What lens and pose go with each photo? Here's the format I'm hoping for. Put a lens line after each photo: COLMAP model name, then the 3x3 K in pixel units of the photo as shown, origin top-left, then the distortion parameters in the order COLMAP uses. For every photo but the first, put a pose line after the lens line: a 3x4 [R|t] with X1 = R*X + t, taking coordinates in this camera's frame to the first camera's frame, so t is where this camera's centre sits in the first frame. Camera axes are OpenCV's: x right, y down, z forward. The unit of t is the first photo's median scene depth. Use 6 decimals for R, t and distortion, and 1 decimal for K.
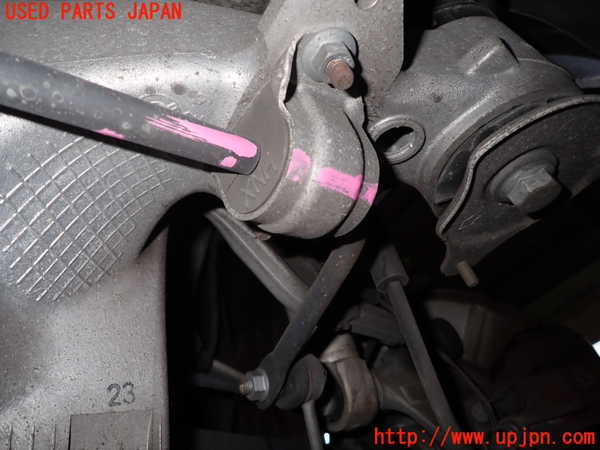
lens RADIAL K [[441.3, 0, 300.0], [0, 441.3, 225.0], [0, 0, 1]] dist [0.000110, -0.000402]
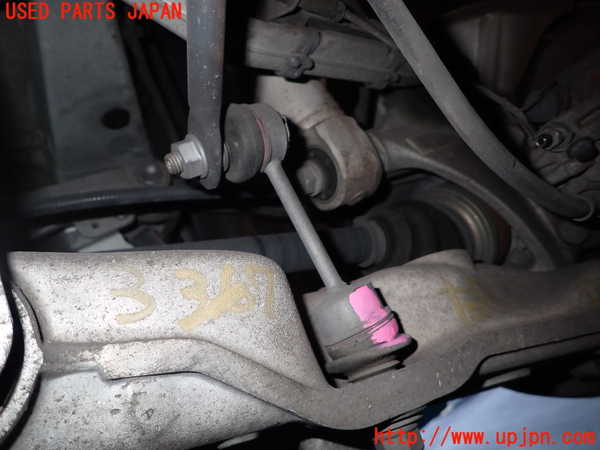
lens RADIAL K [[441.3, 0, 300.0], [0, 441.3, 225.0], [0, 0, 1]] dist [0.000110, -0.000402]
pose [[0.958522, -0.272266, -0.084297, 0.076313], [0.284806, 0.903572, 0.320067, 0.215682], [-0.010975, -0.330800, 0.943637, 0.224869]]
